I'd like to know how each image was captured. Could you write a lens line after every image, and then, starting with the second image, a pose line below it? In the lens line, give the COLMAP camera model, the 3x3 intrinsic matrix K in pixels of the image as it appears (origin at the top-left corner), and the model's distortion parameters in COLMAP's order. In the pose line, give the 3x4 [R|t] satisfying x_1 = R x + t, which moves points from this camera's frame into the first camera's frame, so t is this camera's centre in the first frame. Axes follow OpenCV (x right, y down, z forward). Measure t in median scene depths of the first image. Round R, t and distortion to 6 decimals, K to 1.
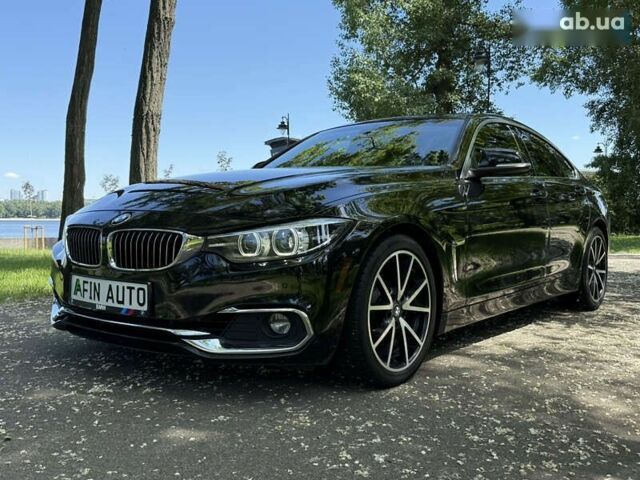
lens RADIAL K [[636.2, 0, 320.0], [0, 636.2, 240.0], [0, 0, 1]] dist [0.178531, -0.456429]
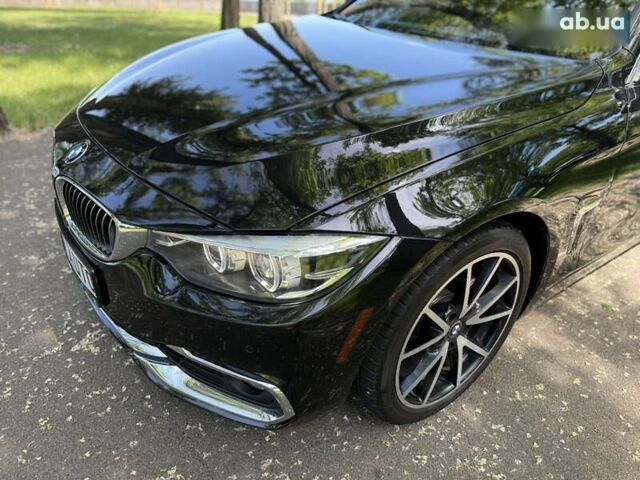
lens RADIAL K [[459.3, 0, 317.5], [0, 459.3, 242.4], [0, 0, 1]] dist [0.037657, -0.067520]
pose [[0.959270, 0.166106, -0.228495, 0.077154], [-0.039423, 0.879659, 0.473969, -0.193442], [0.279726, -0.445656, 0.850378, 0.591450]]
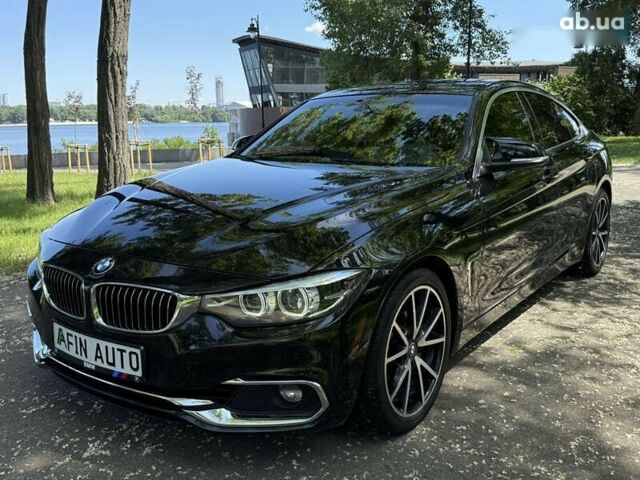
lens RADIAL K [[636.7, 0, 314.6], [0, 636.7, 236.3], [0, 0, 1]] dist [0.178439, -0.435076]
pose [[0.999032, -0.033522, 0.028482, -0.041538], [0.028816, 0.987957, 0.152020, -0.196940], [-0.033235, -0.151052, 0.987967, 0.114079]]
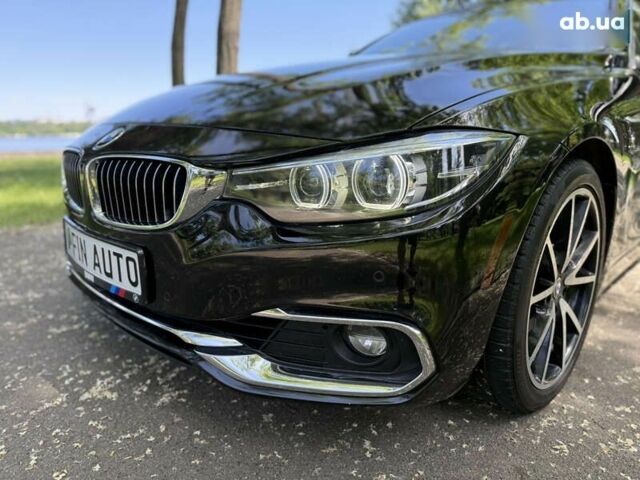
lens RADIAL K [[459.3, 0, 317.5], [0, 459.3, 242.4], [0, 0, 1]] dist [0.037657, -0.067520]
pose [[0.991808, 0.017555, -0.126527, -0.049445], [0.008320, 0.979531, 0.201120, -0.021011], [0.127467, -0.200525, 0.971361, 0.560895]]
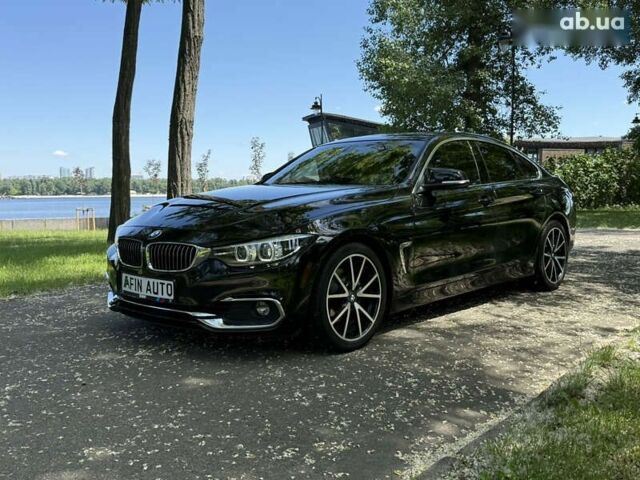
lens RADIAL K [[636.7, 0, 314.6], [0, 636.7, 236.3], [0, 0, 1]] dist [0.178439, -0.435076]
pose [[0.997199, -0.011784, -0.073858, 0.143314], [0.014481, 0.999243, 0.036095, -0.072735], [0.073377, -0.037064, 0.996615, -0.377853]]
